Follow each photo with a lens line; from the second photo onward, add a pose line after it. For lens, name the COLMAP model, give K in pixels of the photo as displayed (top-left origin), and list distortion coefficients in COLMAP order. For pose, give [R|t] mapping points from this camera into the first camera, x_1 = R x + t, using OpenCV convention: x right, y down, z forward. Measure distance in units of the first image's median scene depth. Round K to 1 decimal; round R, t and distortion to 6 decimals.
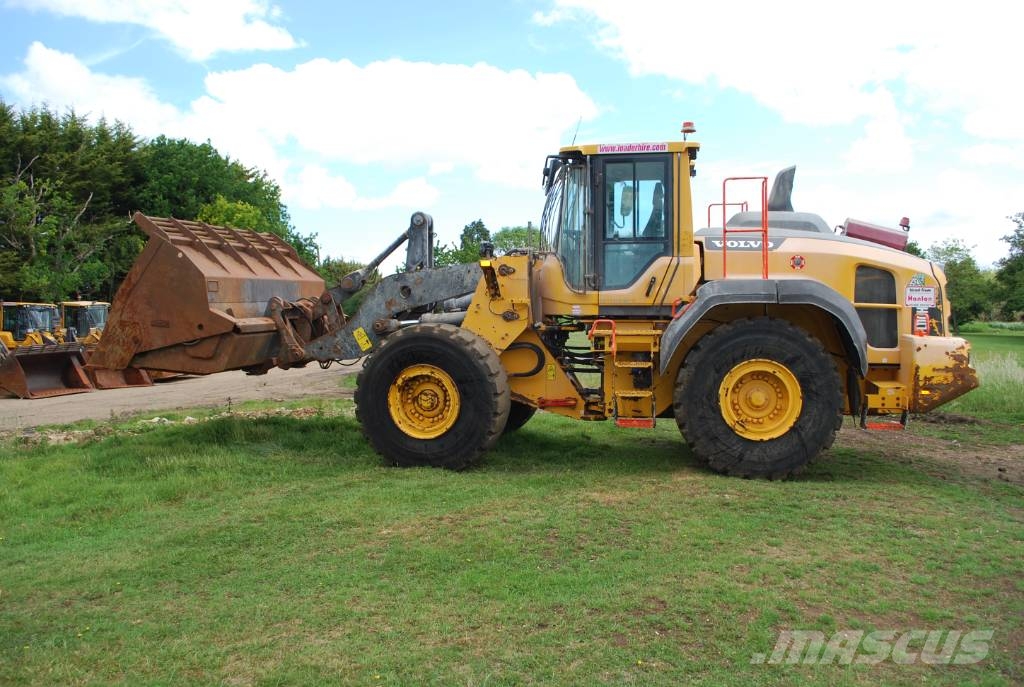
lens RADIAL K [[815.0, 0, 512.0], [0, 815.0, 343.5], [0, 0, 1]] dist [-0.076460, -0.000387]
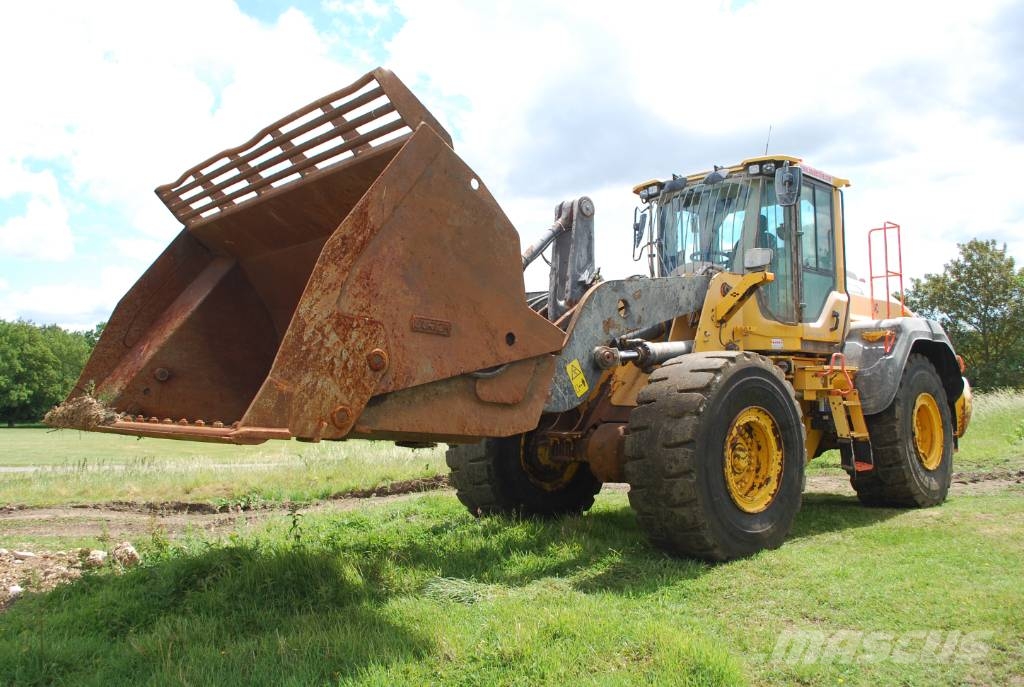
lens RADIAL K [[863.9, 0, 512.0], [0, 863.9, 343.5], [0, 0, 1]] dist [-0.076640, 0.005185]
pose [[0.576892, 0.051985, 0.815165, -0.852306], [0.045675, 0.994358, -0.095737, 0.033369], [-0.815542, 0.092462, 0.571263, 0.743819]]
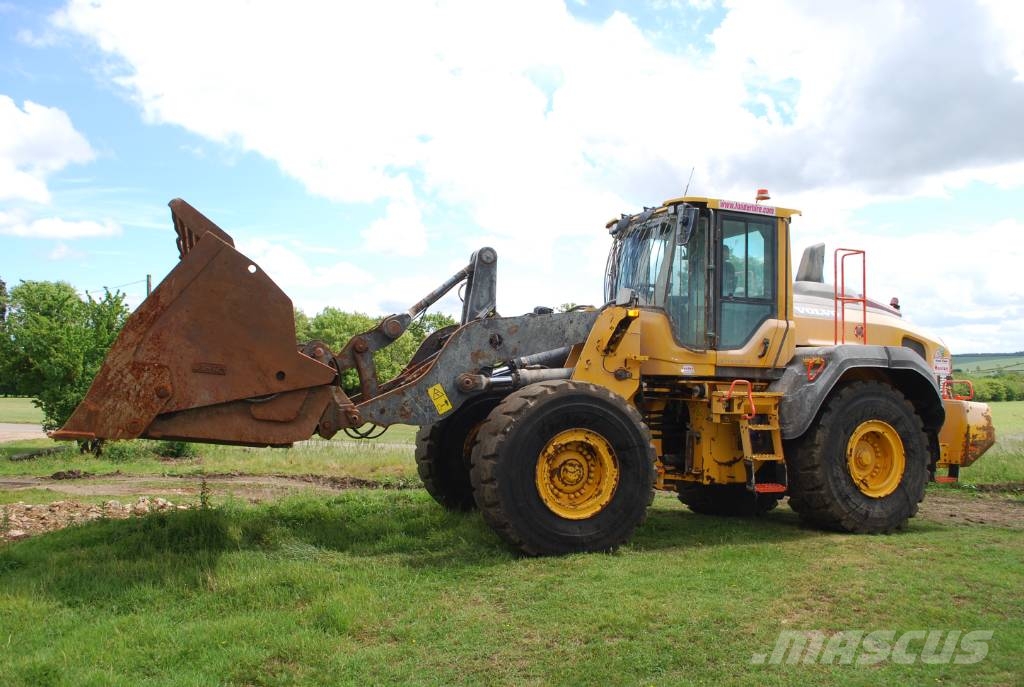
lens RADIAL K [[863.9, 0, 512.0], [0, 863.9, 343.5], [0, 0, 1]] dist [-0.076640, 0.005185]
pose [[0.840734, 0.049848, 0.539149, -0.651720], [-0.000489, 0.995823, -0.091308, 0.019772], [-0.541448, 0.076502, 0.837246, 0.293173]]
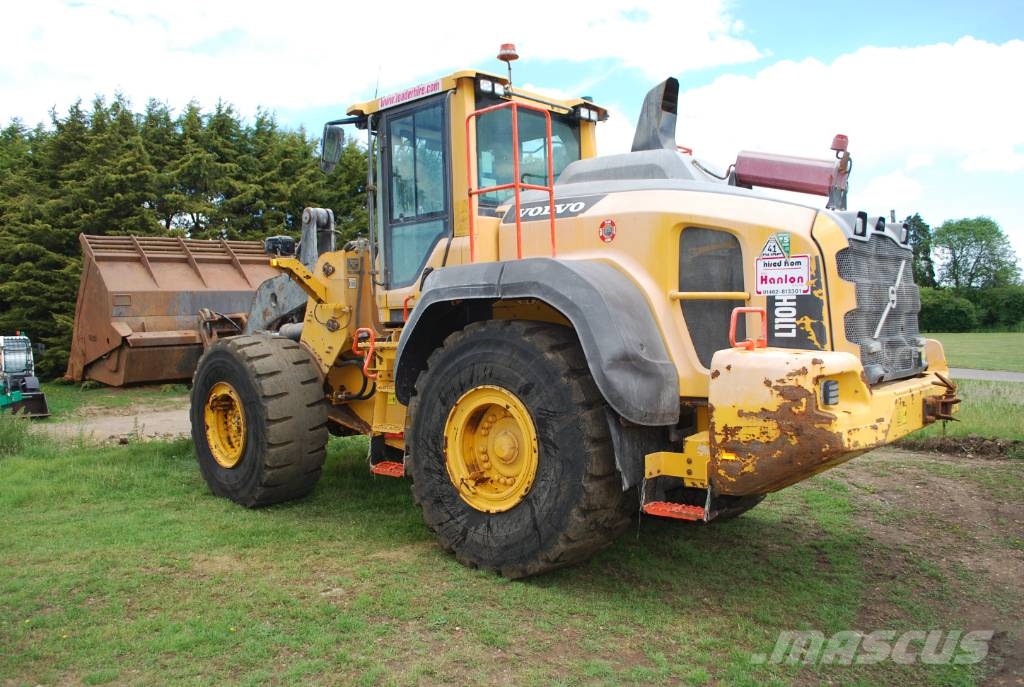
lens RADIAL K [[815.0, 0, 512.0], [0, 815.0, 343.5], [0, 0, 1]] dist [-0.076460, -0.000387]
pose [[0.852117, -0.005148, -0.523326, 0.615501], [-0.000668, 0.999940, -0.010923, -0.006732], [0.523351, 0.009657, 0.852063, 0.425358]]
